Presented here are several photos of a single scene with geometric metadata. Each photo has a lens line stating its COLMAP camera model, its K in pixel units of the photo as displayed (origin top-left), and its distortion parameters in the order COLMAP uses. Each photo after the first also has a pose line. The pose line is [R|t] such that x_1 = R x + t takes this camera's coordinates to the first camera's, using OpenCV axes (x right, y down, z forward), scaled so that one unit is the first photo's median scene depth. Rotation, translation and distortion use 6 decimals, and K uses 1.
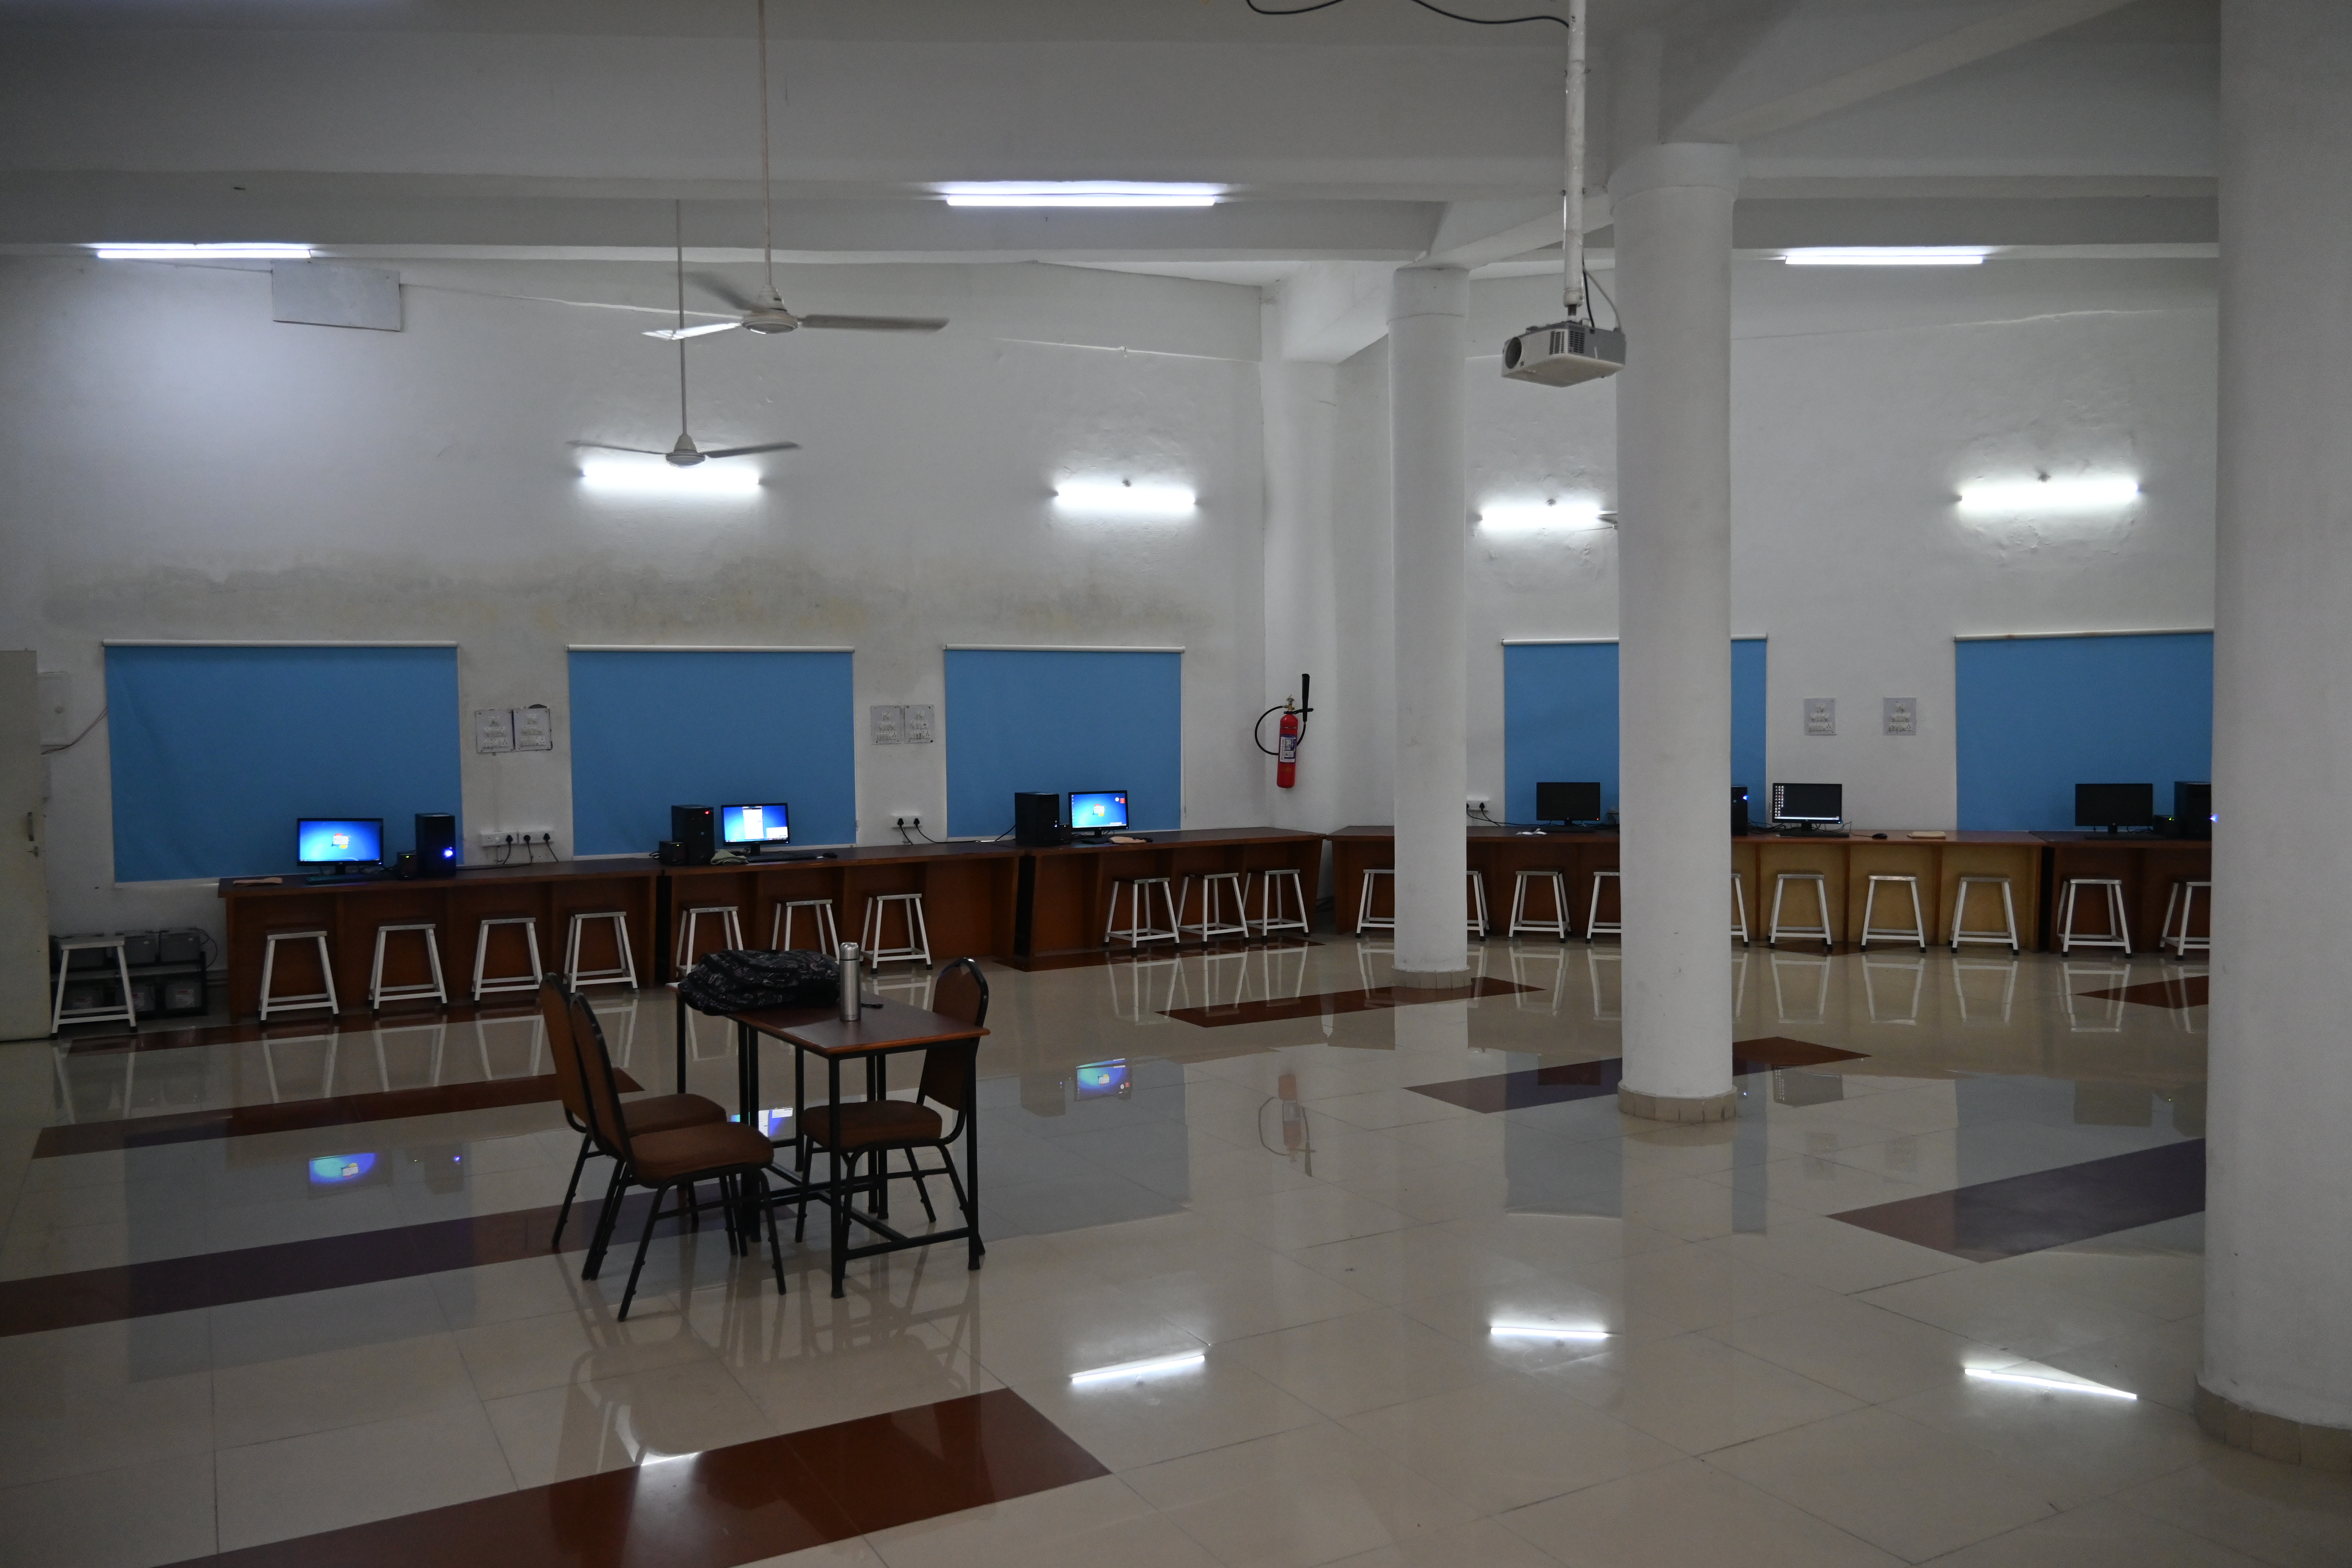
lens RADIAL K [[1784.0, 0, 1165.6], [0, 1784.0, 779.5], [0, 0, 1]] dist [0.024027, -0.014608]
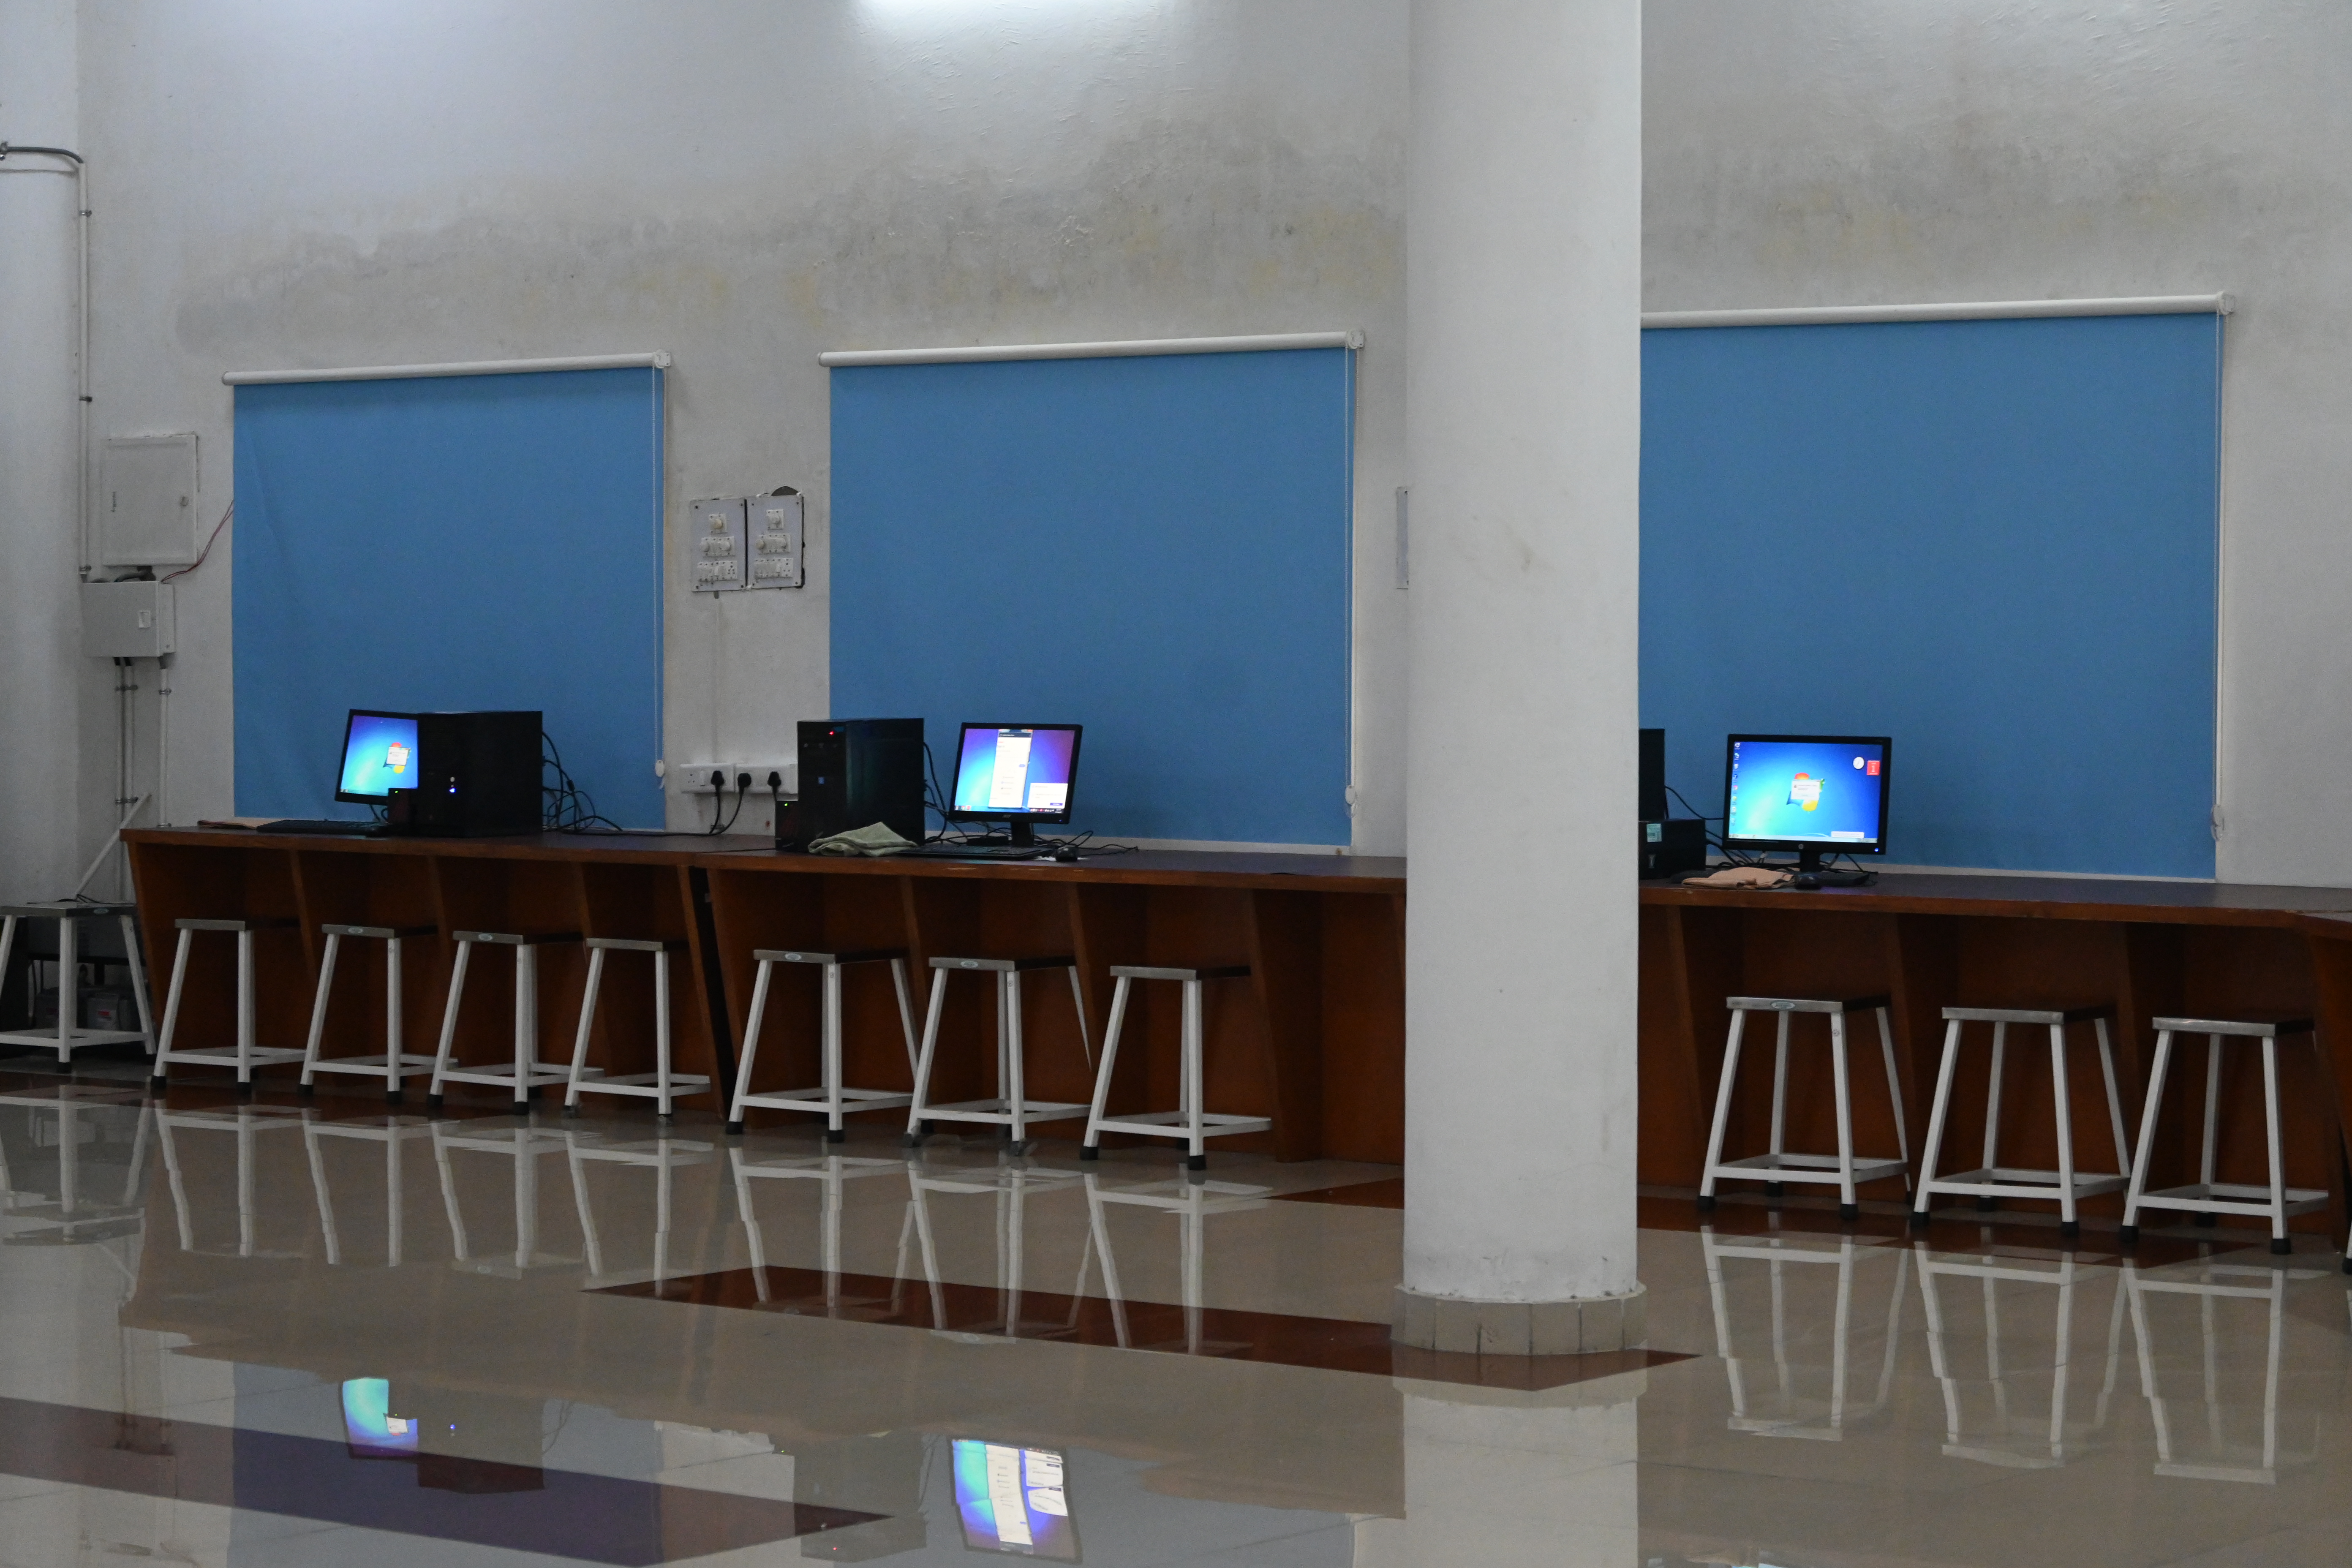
lens RADIAL K [[5492.7, 0, 1175.6], [0, 5492.7, 786.5], [0, 0, 1]] dist [-0.048011, -0.117876]
pose [[0.403200, 0.037859, -0.914328, 0.943702], [-0.045903, 0.998723, 0.021111, -0.000194], [0.913960, 0.033459, 0.404423, 0.520999]]
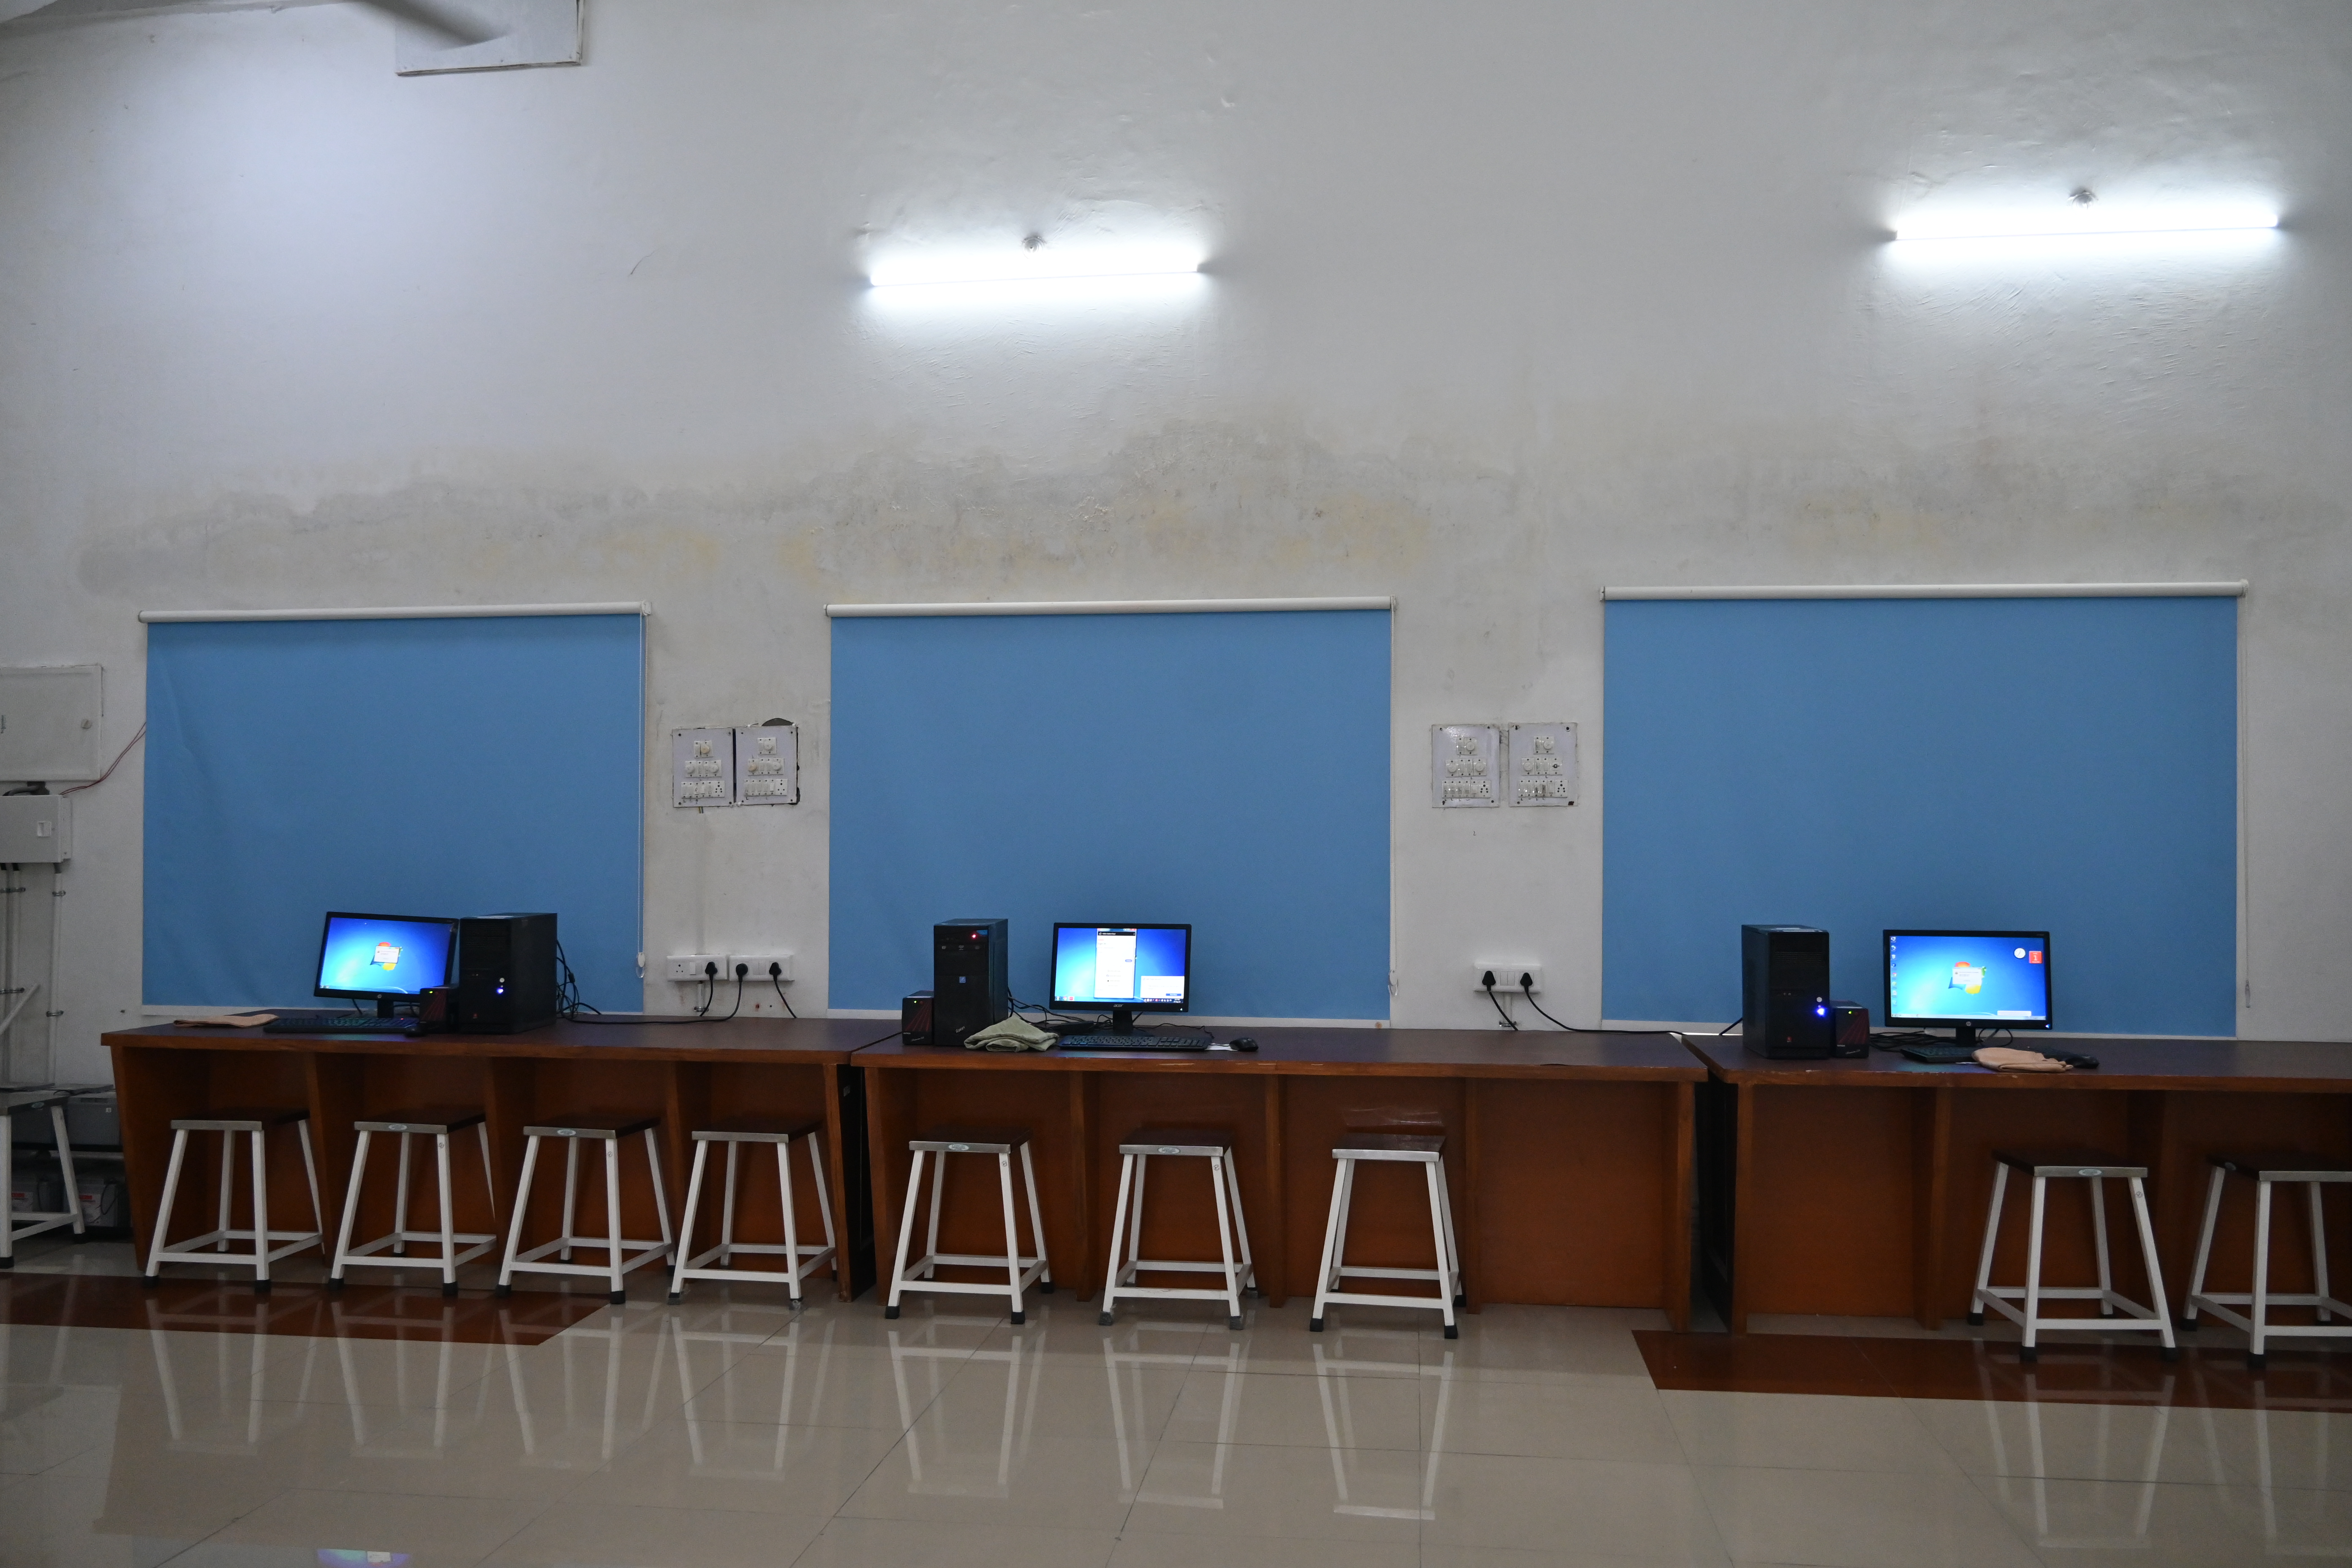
lens RADIAL K [[1984.3, 0, 1167.9], [0, 1984.3, 779.7], [0, 0, 1]] dist [-0.015349, 0.003087]
pose [[0.808274, -0.002903, -0.588800, 0.087935], [-0.036962, 0.997765, -0.055659, 0.004544], [0.587646, 0.066751, 0.806360, 0.582871]]
